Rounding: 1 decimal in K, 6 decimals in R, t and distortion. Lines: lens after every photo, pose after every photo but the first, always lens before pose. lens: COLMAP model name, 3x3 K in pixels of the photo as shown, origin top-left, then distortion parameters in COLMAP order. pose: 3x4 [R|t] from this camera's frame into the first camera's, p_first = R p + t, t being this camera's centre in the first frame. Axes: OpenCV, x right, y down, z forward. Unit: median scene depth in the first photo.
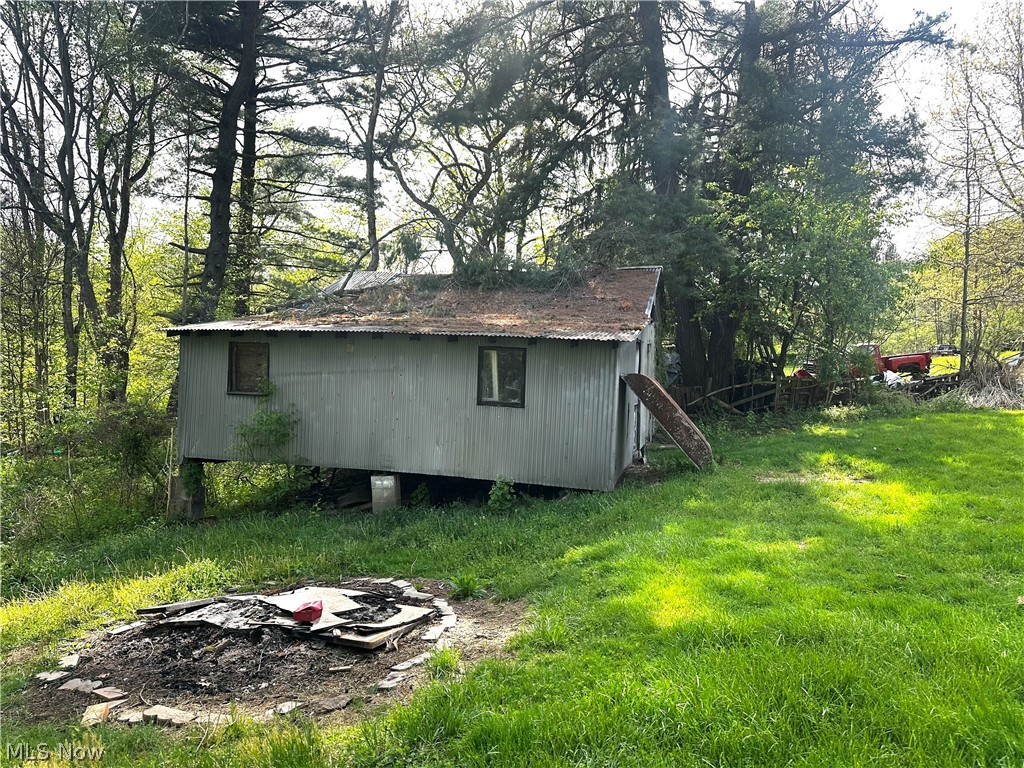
lens RADIAL K [[718.8, 0, 512.0], [0, 718.8, 384.0], [0, 0, 1]] dist [0.061277, -0.064986]
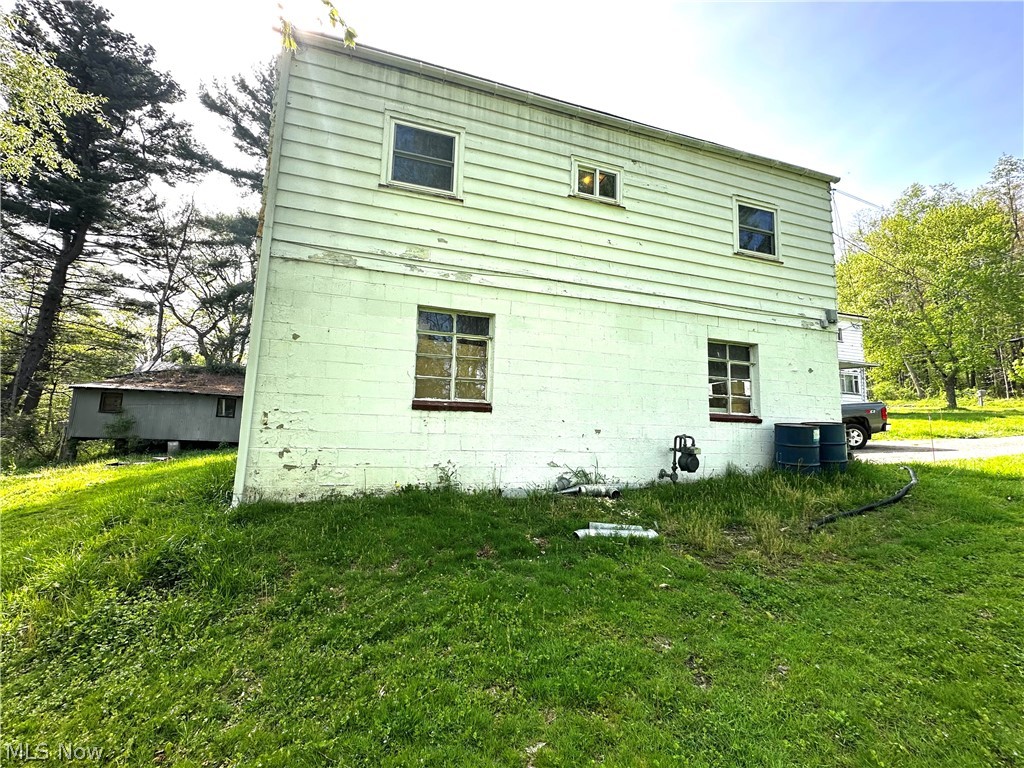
lens RADIAL K [[410.7, 0, 512.0], [0, 410.7, 384.0], [0, 0, 1]] dist [-0.002885, 0.000934]
pose [[0.833292, 0.056823, 0.549906, 0.029594], [-0.006628, 0.995659, -0.092840, 0.038650], [-0.552794, 0.073718, 0.830051, -1.006486]]
